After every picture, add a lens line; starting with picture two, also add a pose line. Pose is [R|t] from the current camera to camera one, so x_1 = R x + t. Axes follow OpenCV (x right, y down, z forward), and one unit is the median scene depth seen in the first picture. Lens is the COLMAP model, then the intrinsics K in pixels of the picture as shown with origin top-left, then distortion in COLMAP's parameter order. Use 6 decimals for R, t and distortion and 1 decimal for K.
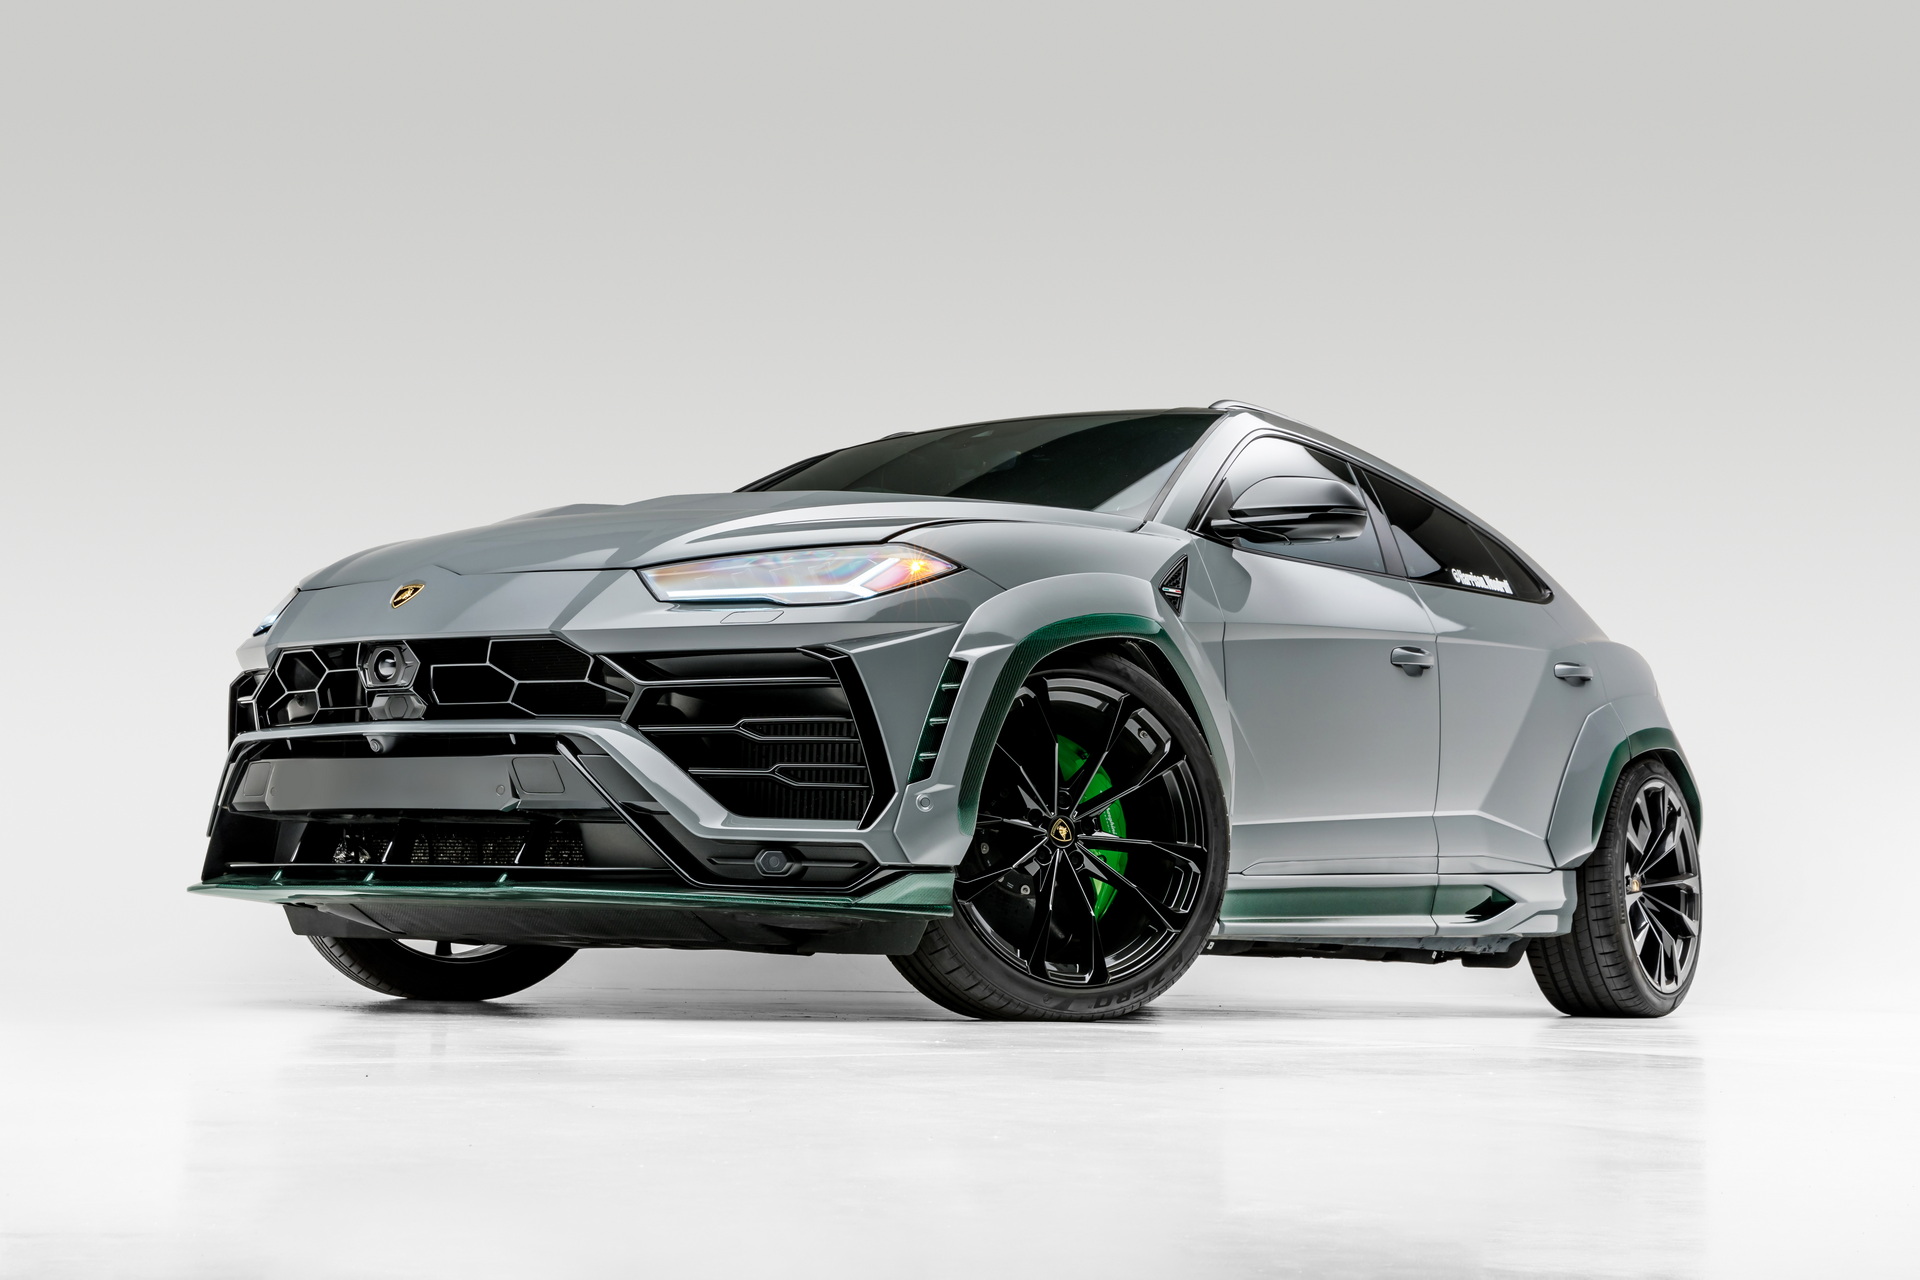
lens RADIAL K [[3000.8, 0, 1031.0], [0, 3000.8, 454.3], [0, 0, 1]] dist [0.009061, -0.046667]
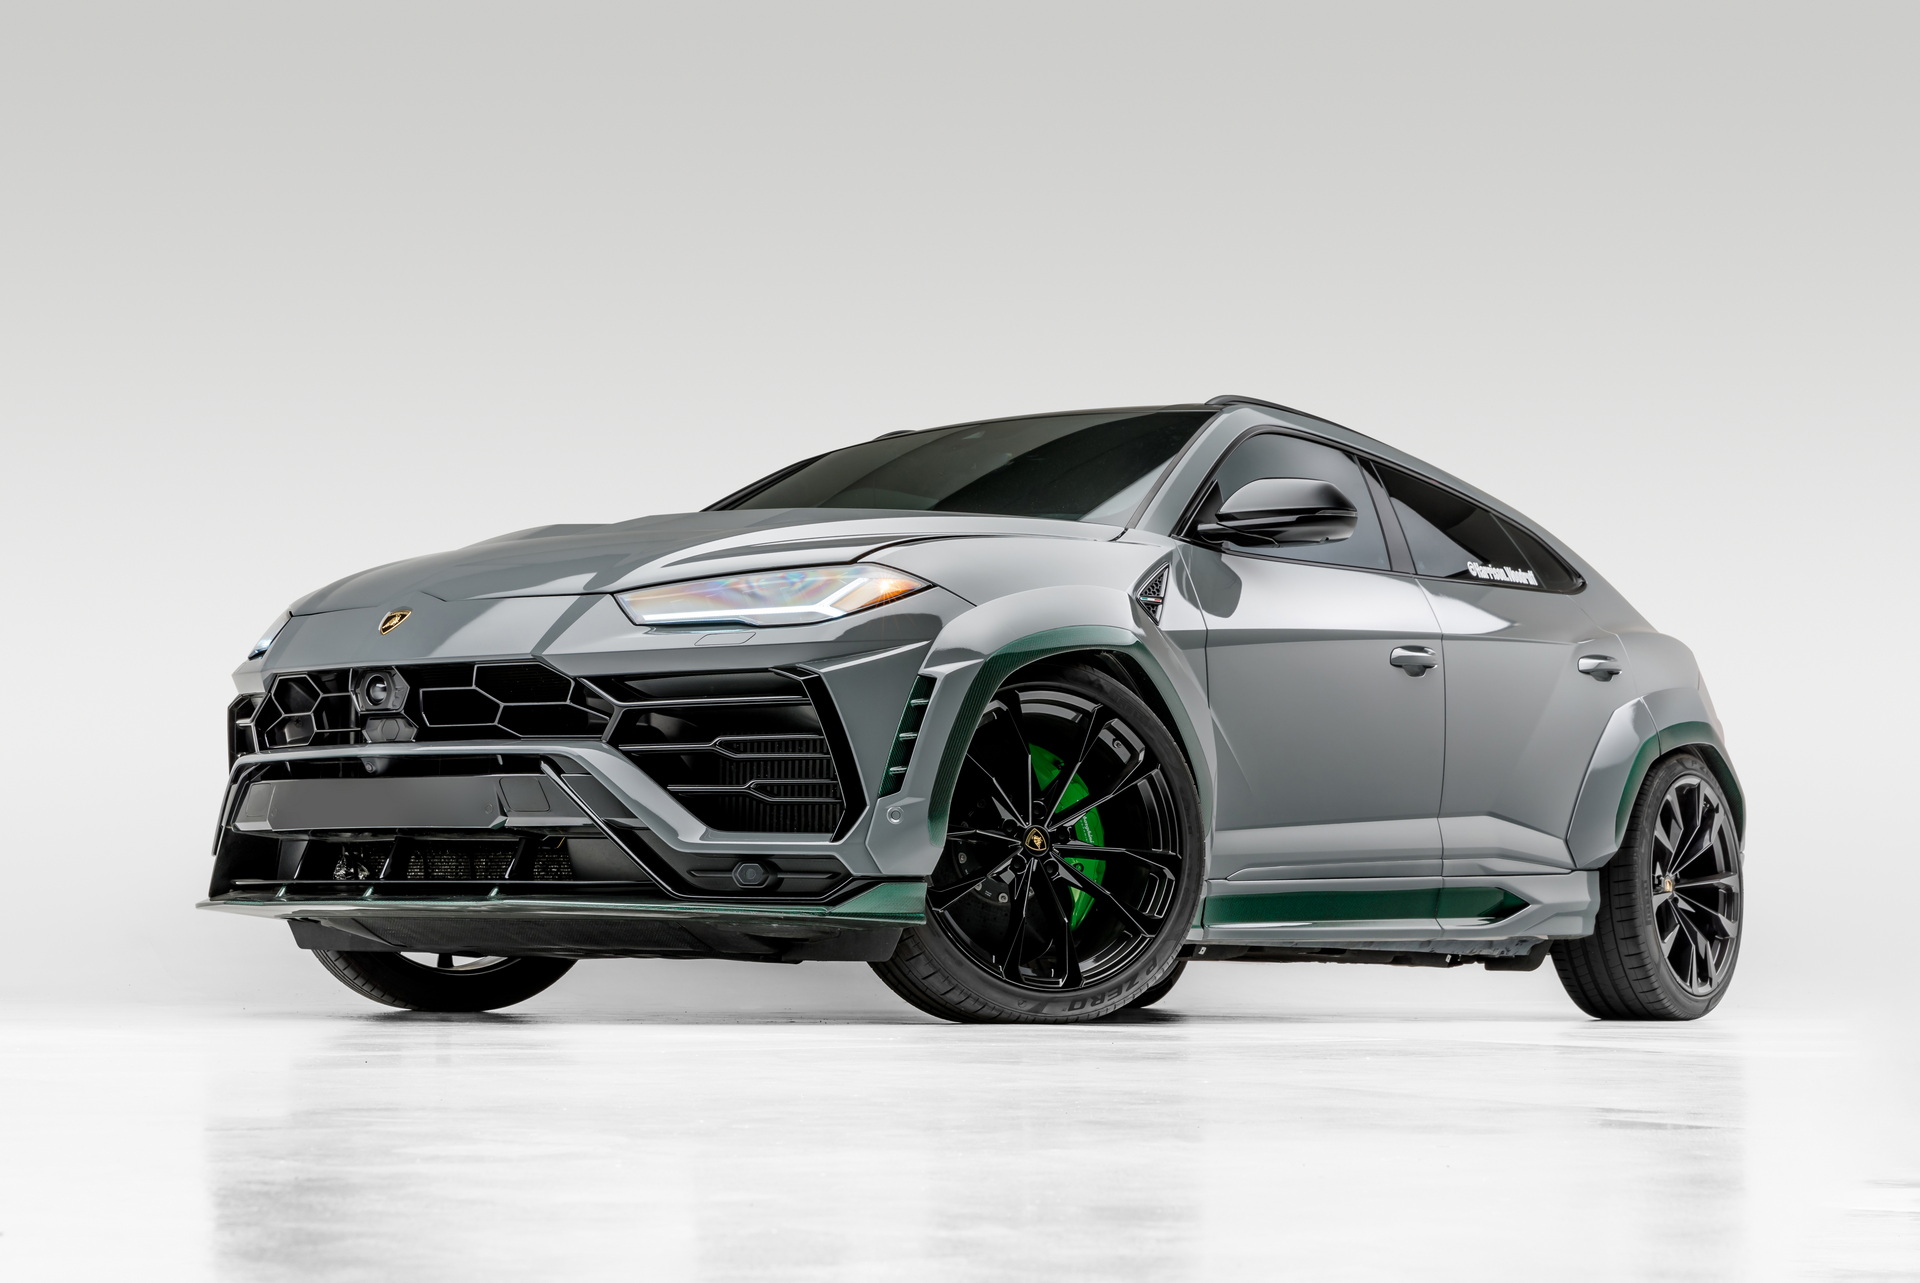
lens RADIAL K [[3516.0, 0, 872.8], [0, 3516.0, 721.4], [0, 0, 1]] dist [0.005933, -0.065313]
pose [[0.997087, -0.014793, -0.074830, 0.046474], [0.021795, 0.995367, 0.093640, -0.028857], [0.073098, -0.094999, 0.992790, -0.193811]]
